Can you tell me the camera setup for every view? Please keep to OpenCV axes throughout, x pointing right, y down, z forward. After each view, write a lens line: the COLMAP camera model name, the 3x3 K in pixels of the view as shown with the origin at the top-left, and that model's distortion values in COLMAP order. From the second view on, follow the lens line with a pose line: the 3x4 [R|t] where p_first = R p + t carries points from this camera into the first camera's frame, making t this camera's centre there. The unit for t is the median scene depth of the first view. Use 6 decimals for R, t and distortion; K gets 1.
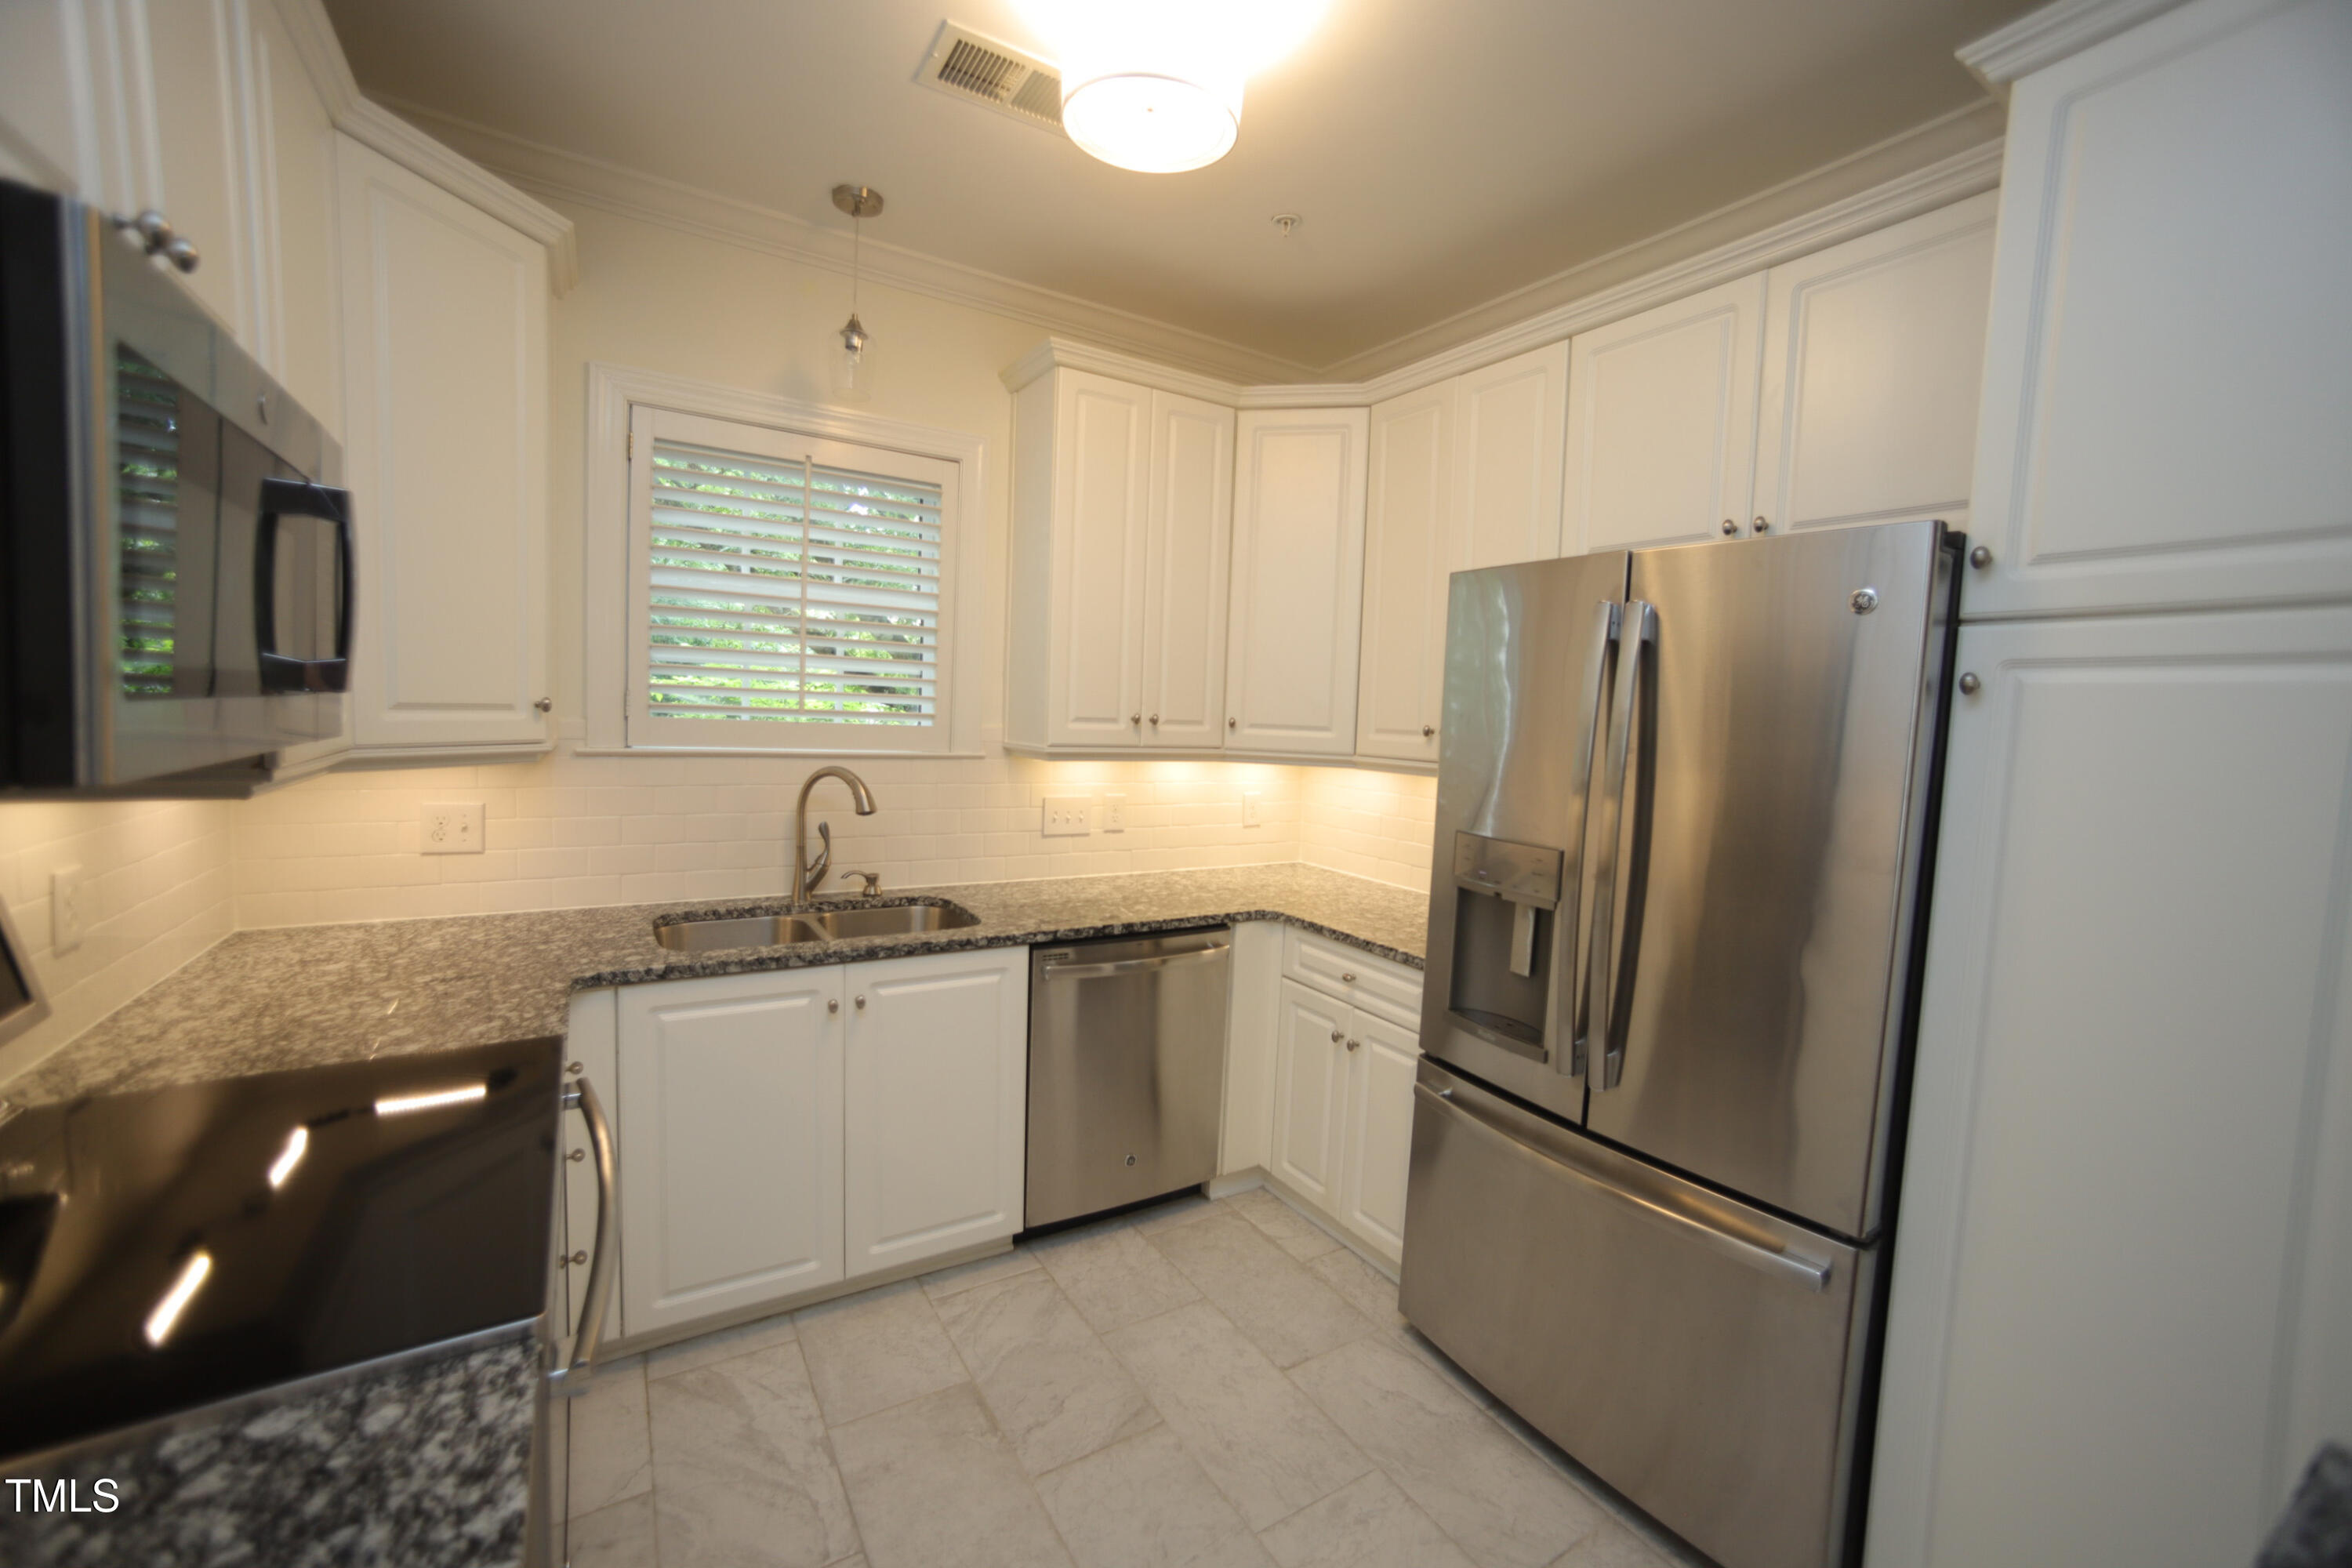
lens RADIAL K [[938.5, 0, 1170.3], [0, 938.5, 782.9], [0, 0, 1]] dist [-0.053146, 0.022818]
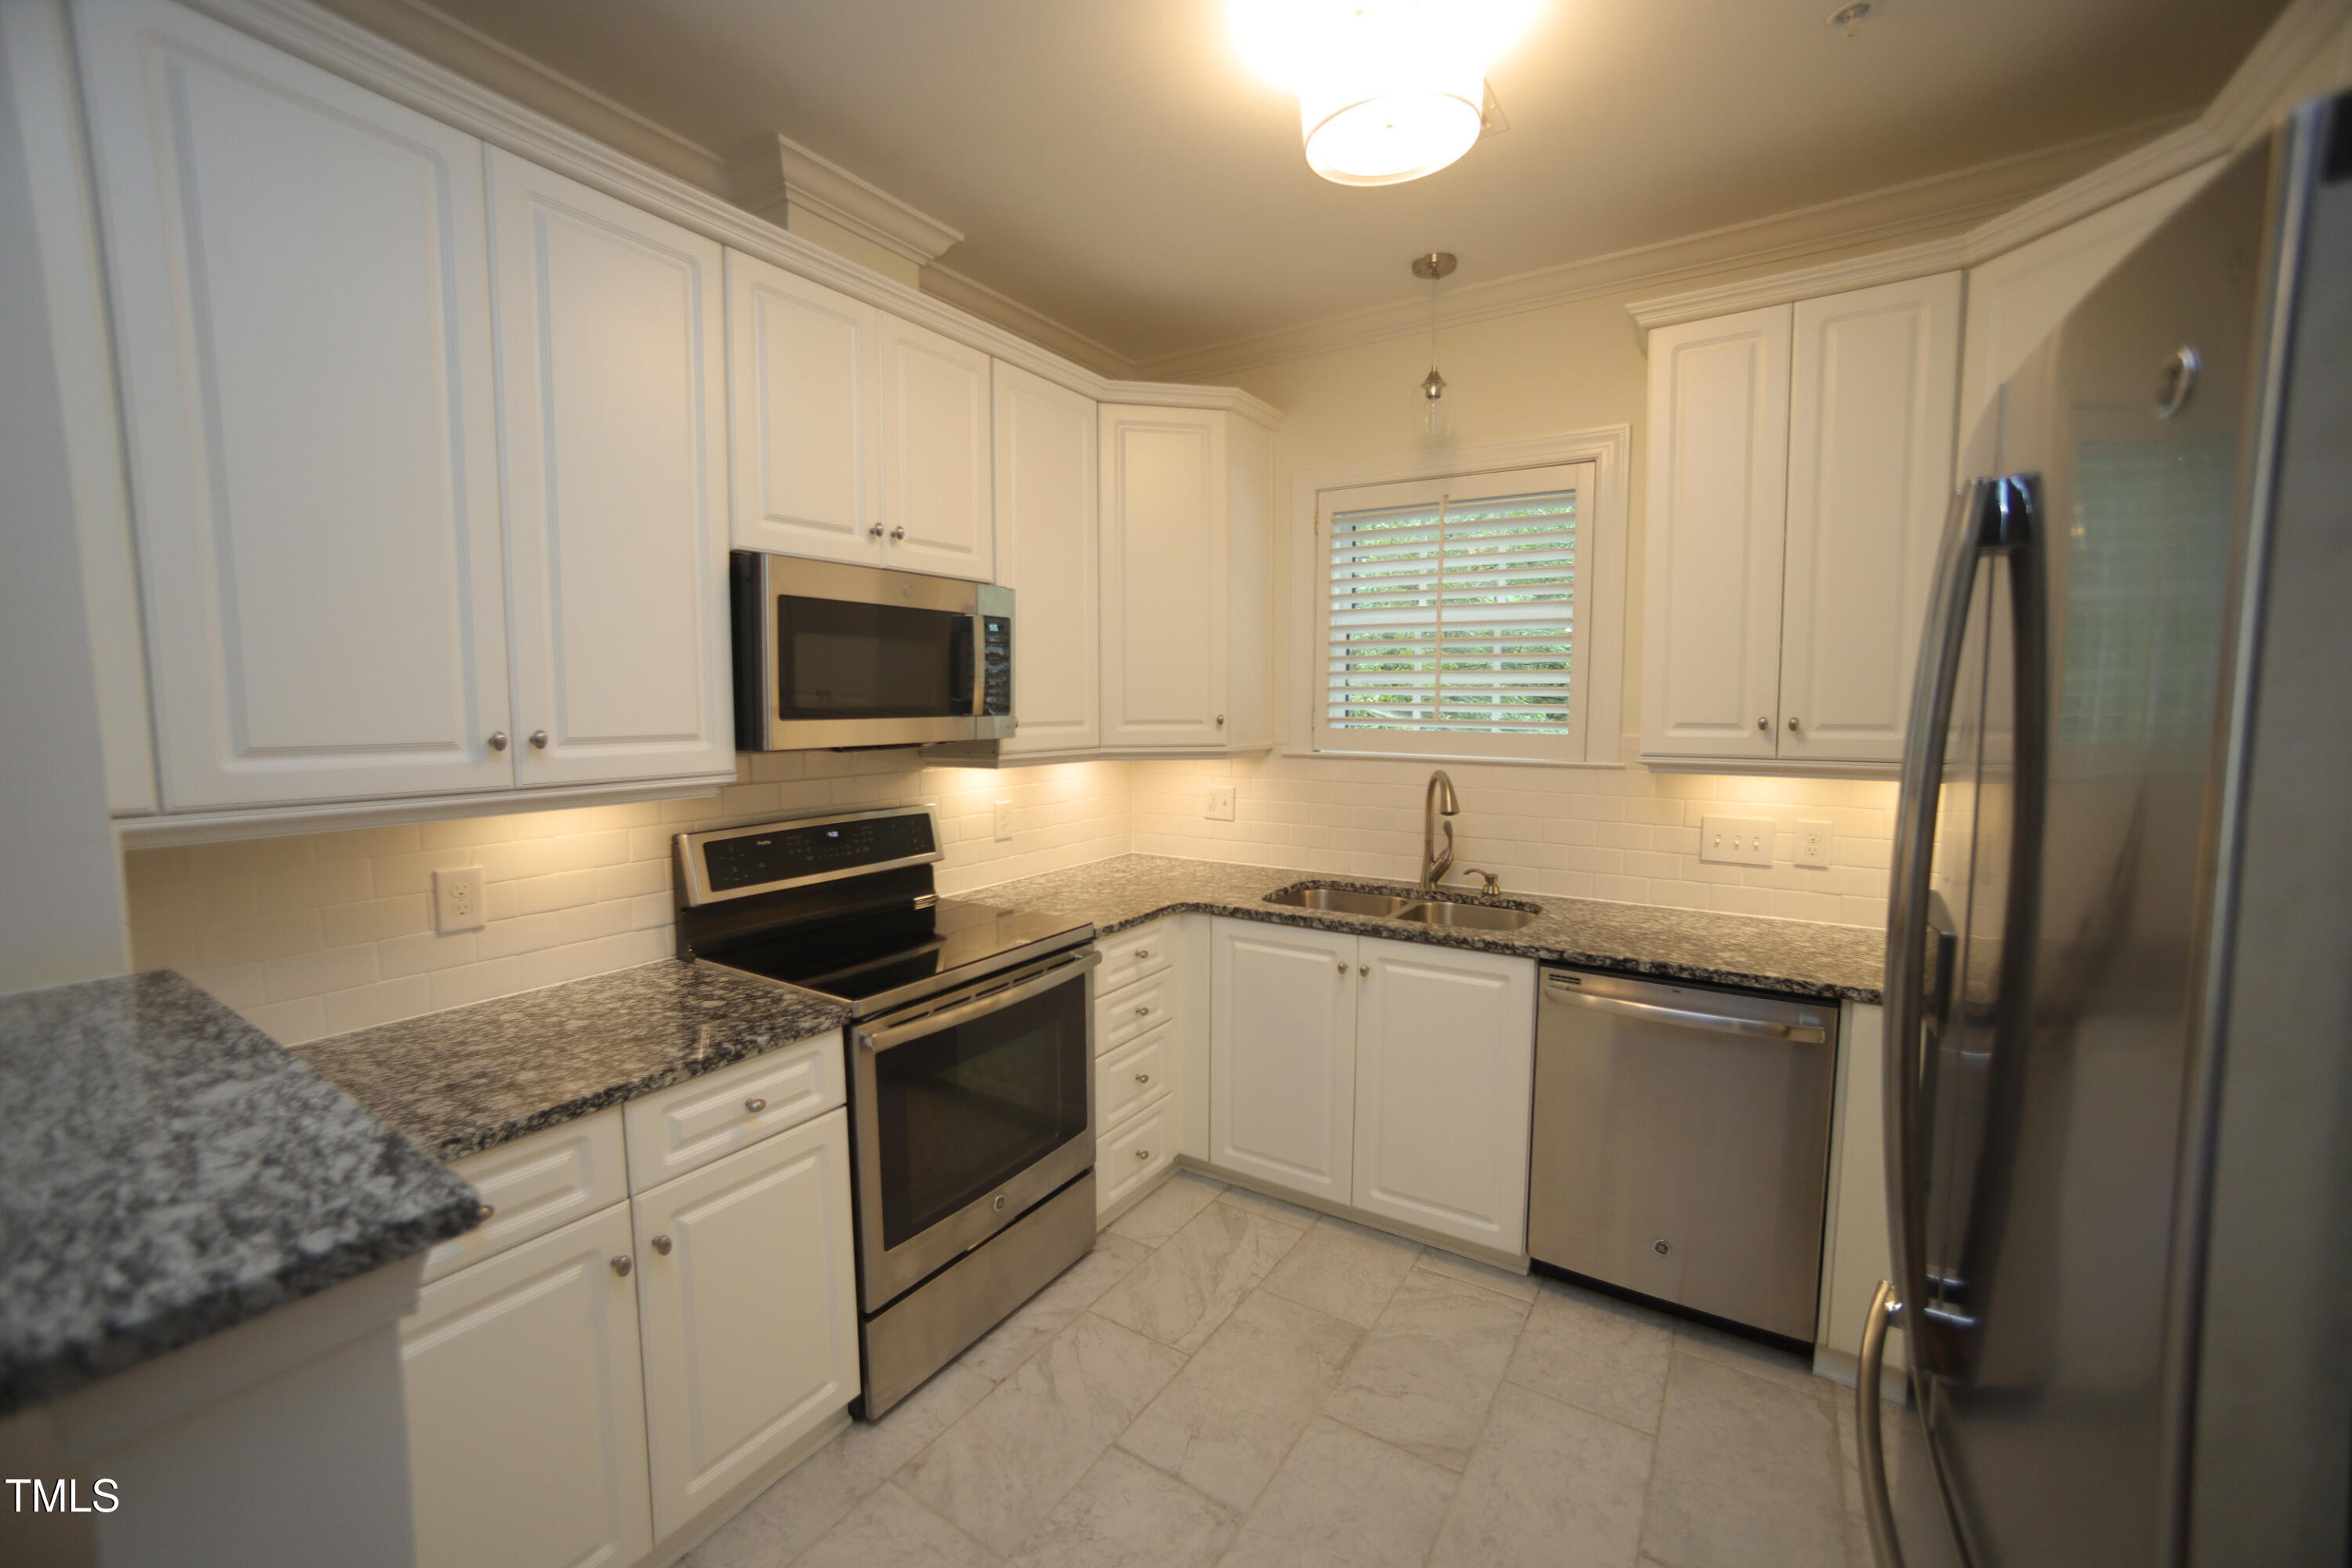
lens RADIAL K [[939.0, 0, 1165.4], [0, 939.0, 781.6], [0, 0, 1]] dist [-0.081051, 0.039124]
pose [[0.415648, 0.032909, -0.908930, 0.554887], [-0.055355, 0.998408, 0.010835, 0.002371], [0.907839, 0.045810, 0.416808, 0.258512]]
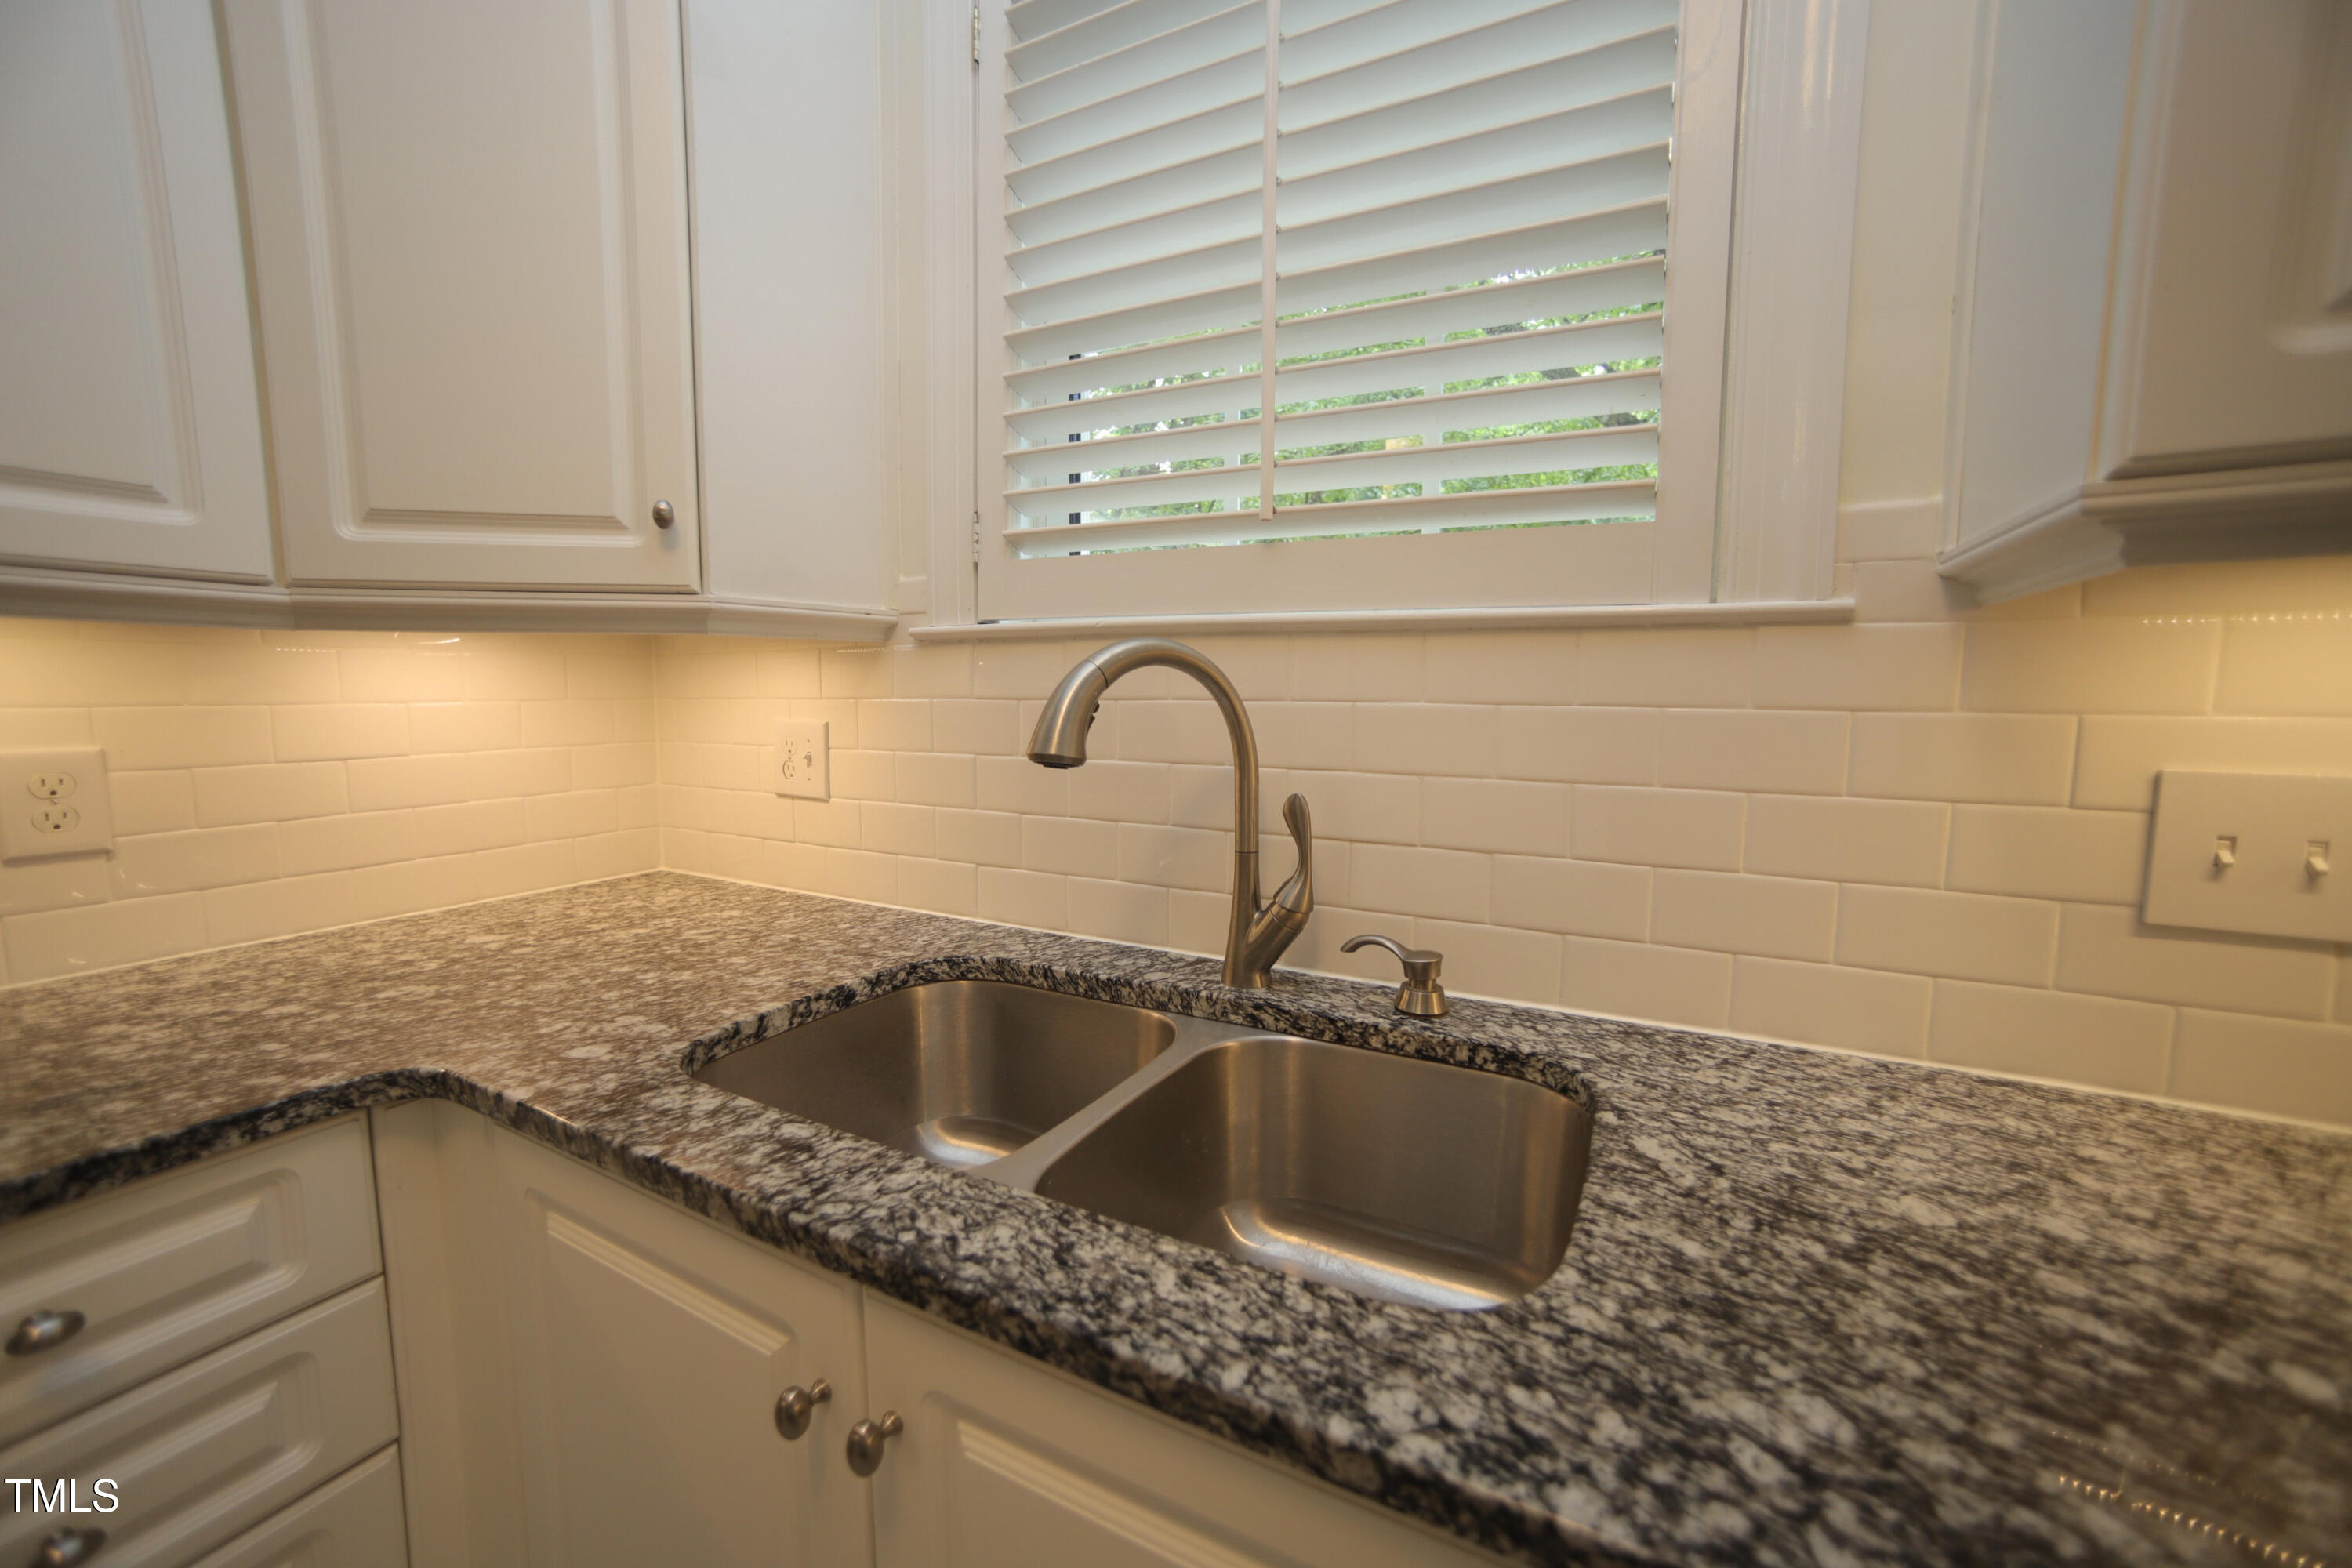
lens RADIAL K [[938.5, 0, 1170.3], [0, 938.5, 782.9], [0, 0, 1]] dist [-0.053146, 0.022818]
pose [[0.485826, 0.046806, -0.872801, -0.068821], [-0.052585, 0.998322, 0.024267, 0.034156], [0.872472, 0.034107, 0.487472, 0.859931]]
